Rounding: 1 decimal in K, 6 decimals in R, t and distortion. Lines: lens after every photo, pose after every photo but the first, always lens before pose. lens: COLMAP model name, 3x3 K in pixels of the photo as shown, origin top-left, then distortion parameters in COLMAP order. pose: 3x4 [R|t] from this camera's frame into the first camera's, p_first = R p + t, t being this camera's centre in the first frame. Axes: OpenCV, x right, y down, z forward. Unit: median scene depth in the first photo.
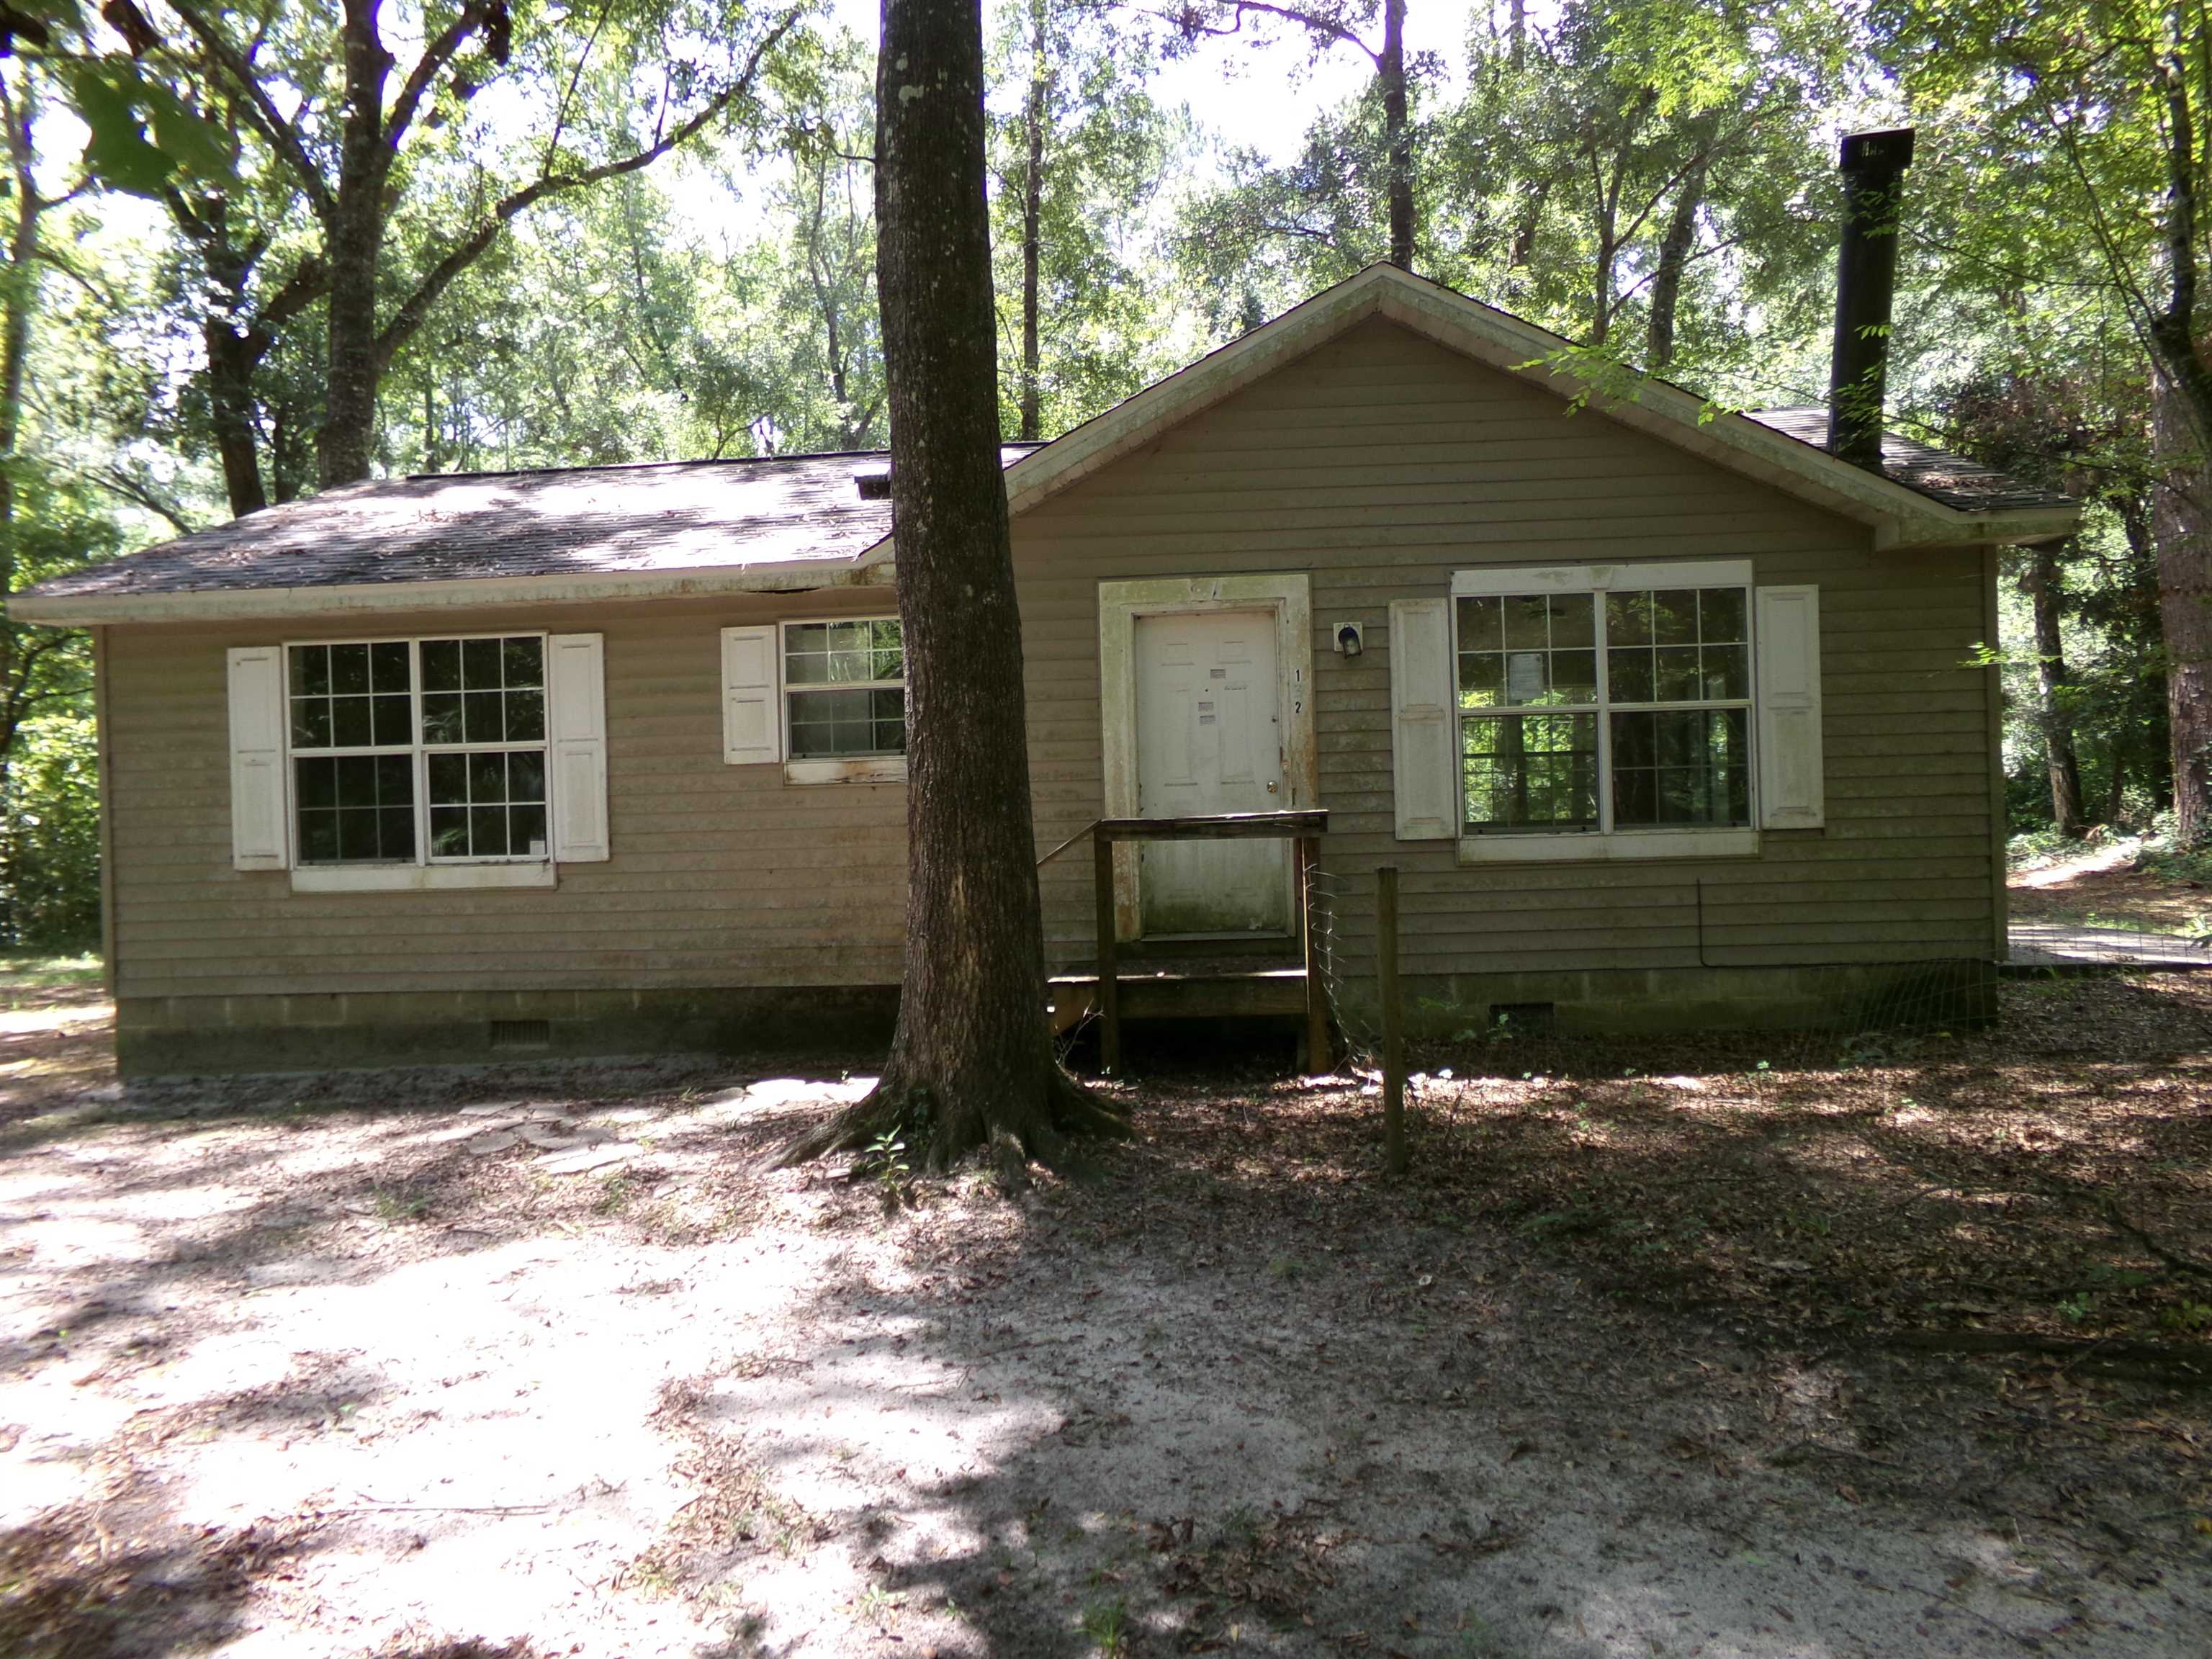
lens RADIAL K [[1508.0, 0, 1140.1], [0, 1508.0, 823.2], [0, 0, 1]] dist [-0.028854, 0.050994]
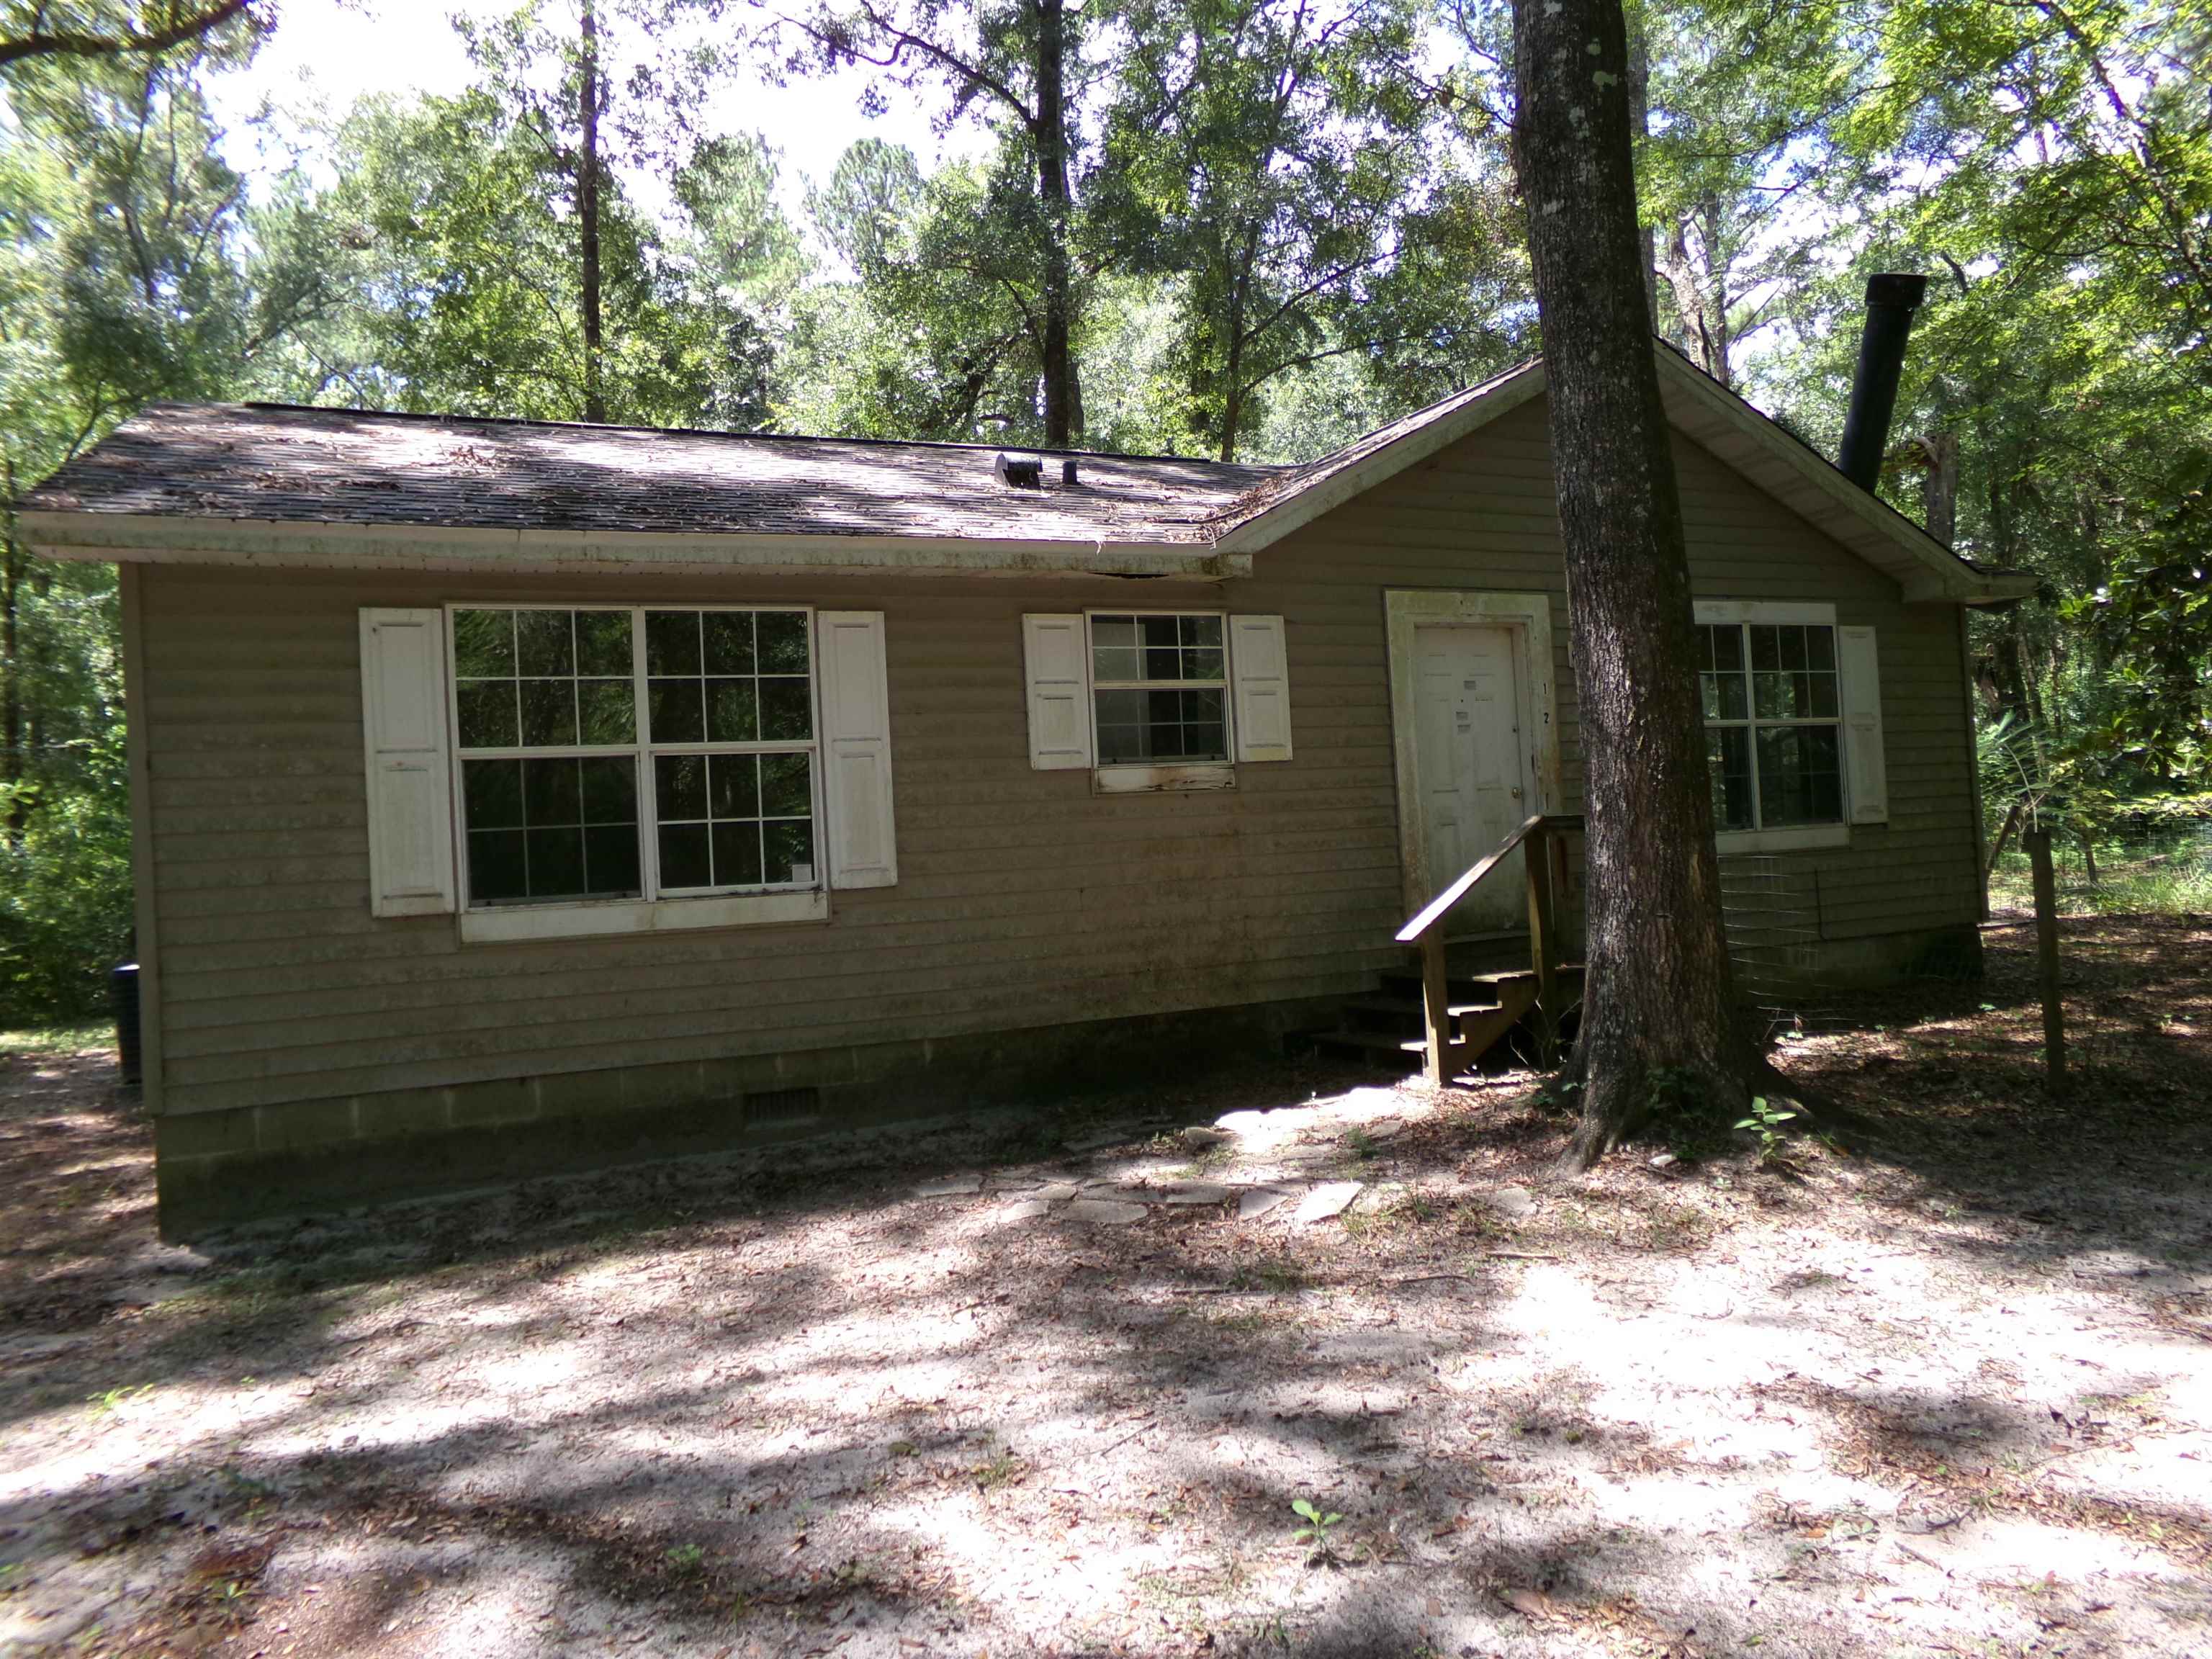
lens RADIAL K [[1508.0, 0, 1100.9], [0, 1508.0, 826.0], [0, 0, 1]] dist [-0.028854, 0.050994]
pose [[0.875727, -0.012373, 0.482647, -0.666511], [0.033201, 0.998848, -0.034635, 0.025139], [-0.481663, 0.046355, 0.875130, 0.216737]]
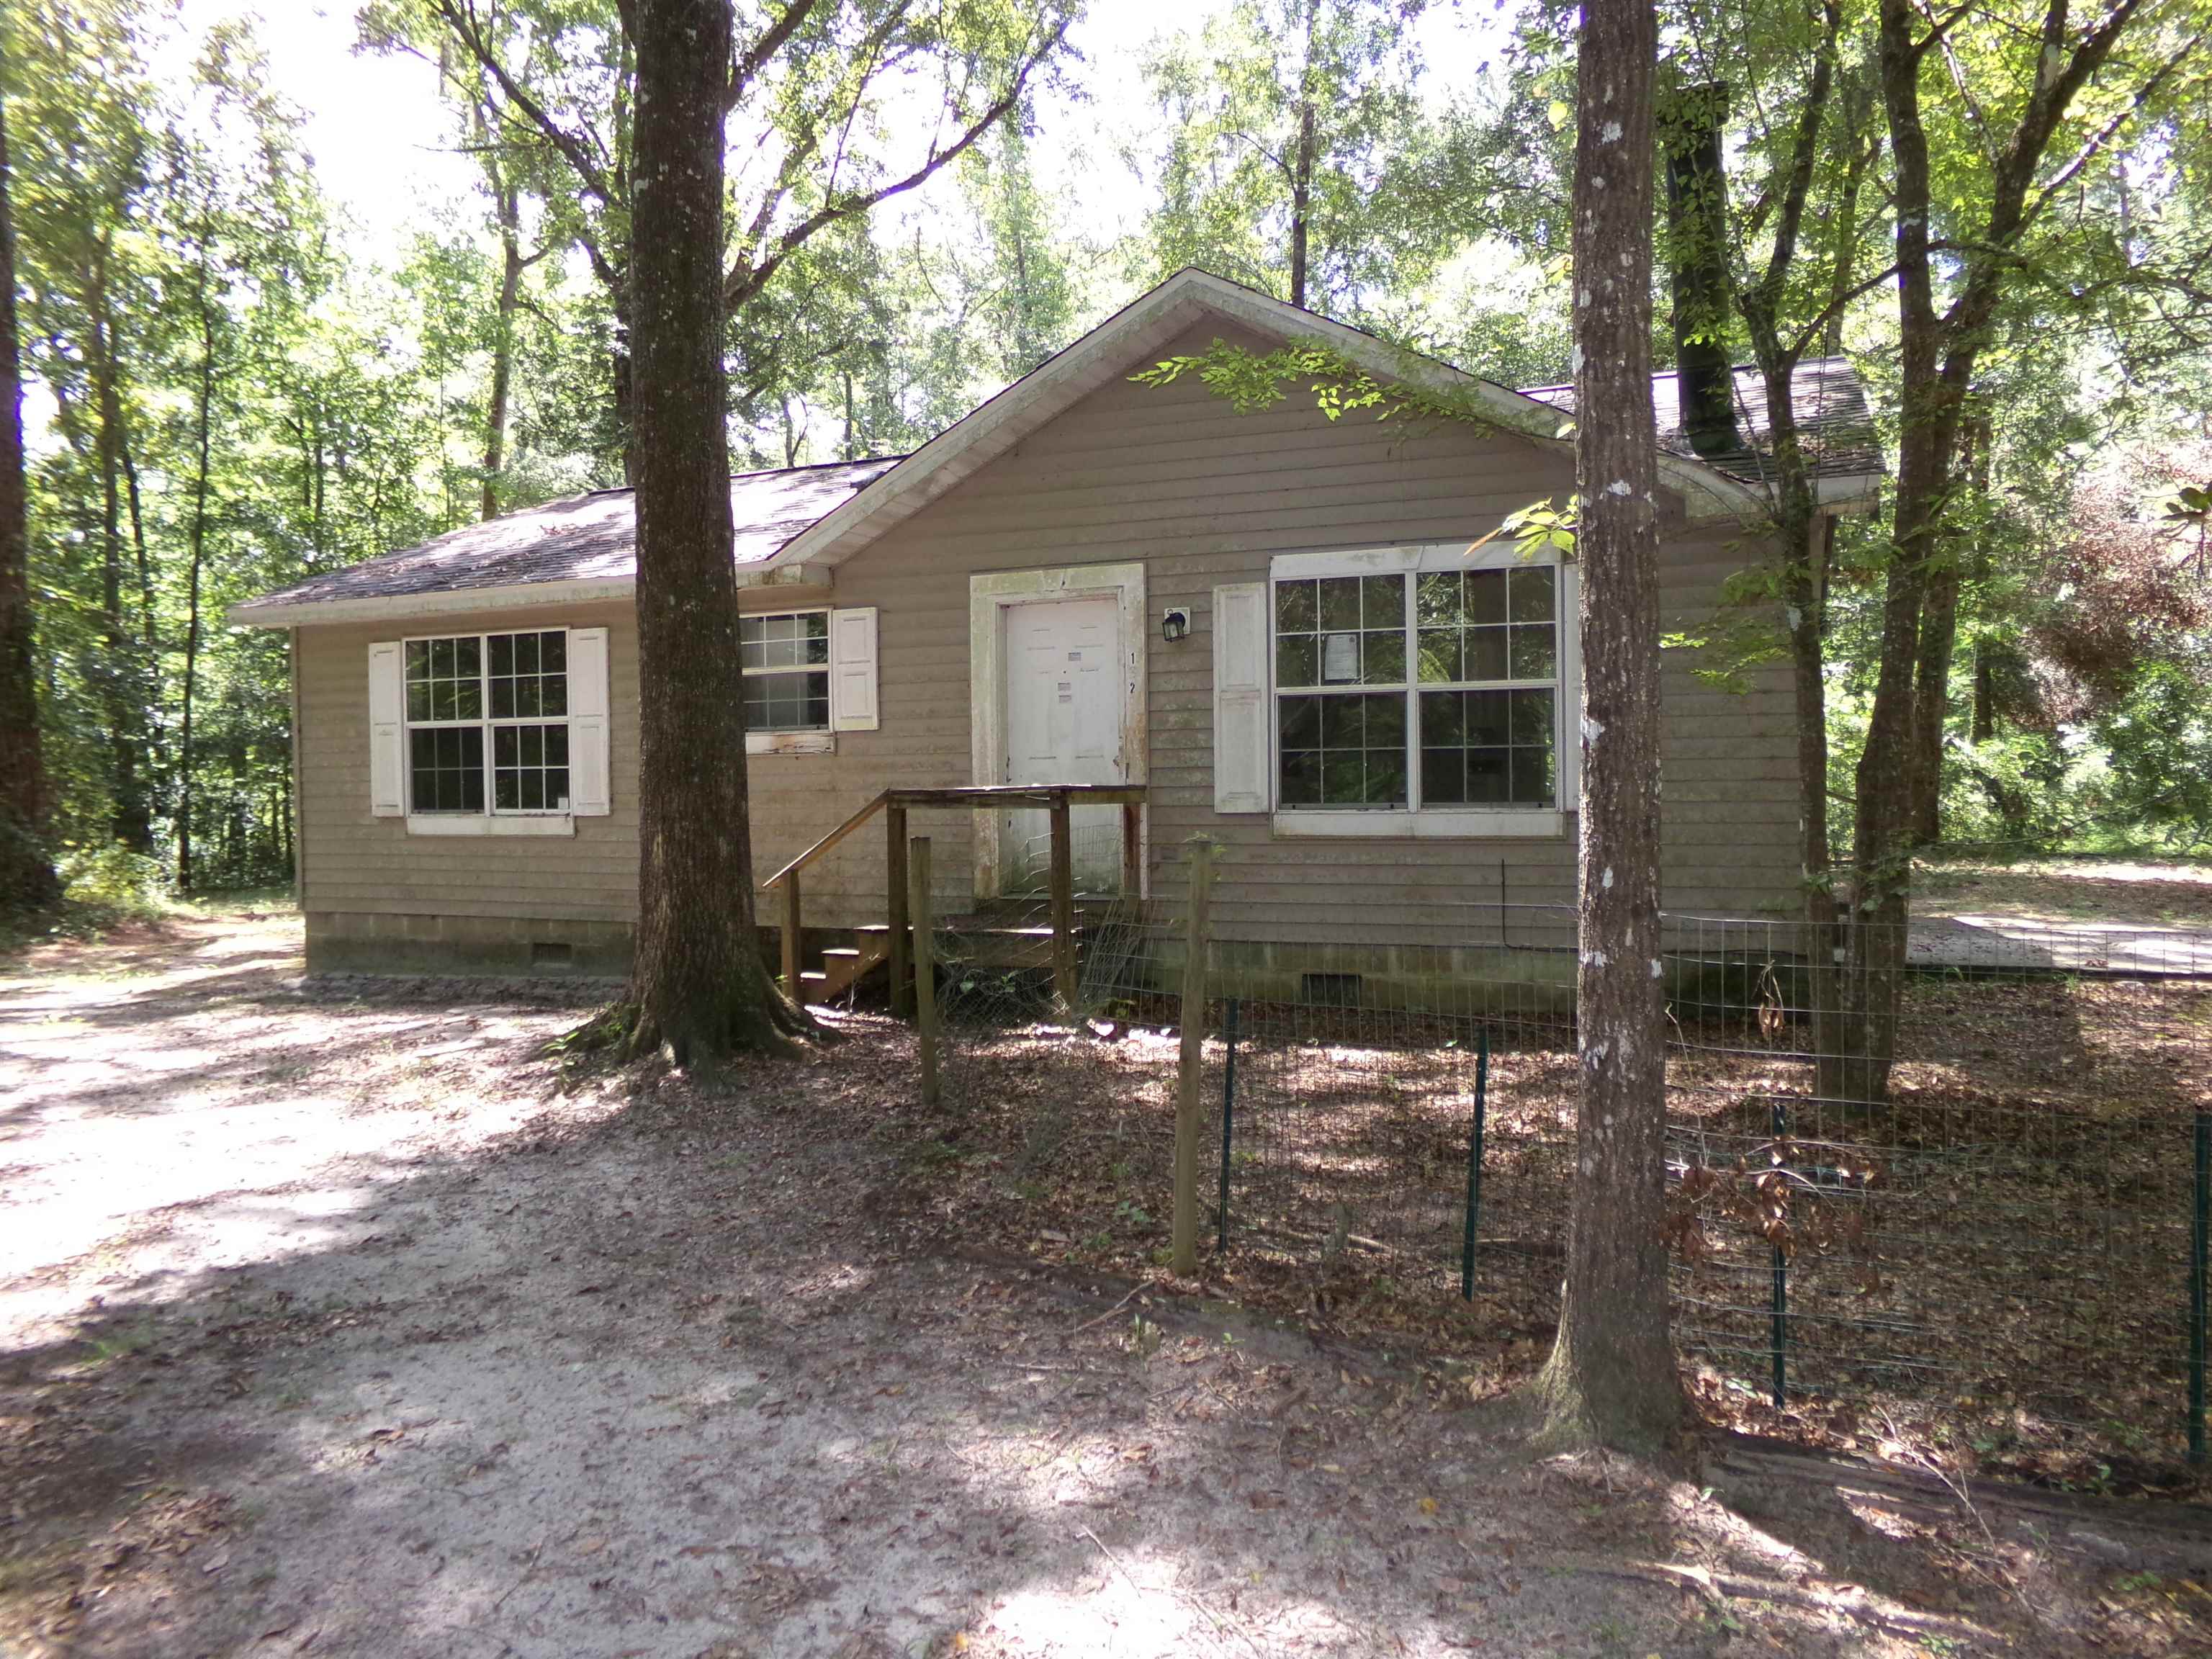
lens RADIAL K [[1508.0, 0, 1112.7], [0, 1508.0, 817.9], [0, 0, 1]] dist [-0.028854, 0.050994]
pose [[0.952042, 0.022704, -0.305124, 0.408694], [-0.015871, 0.999565, 0.024855, -0.009886], [0.305556, -0.018821, 0.951988, -0.030773]]
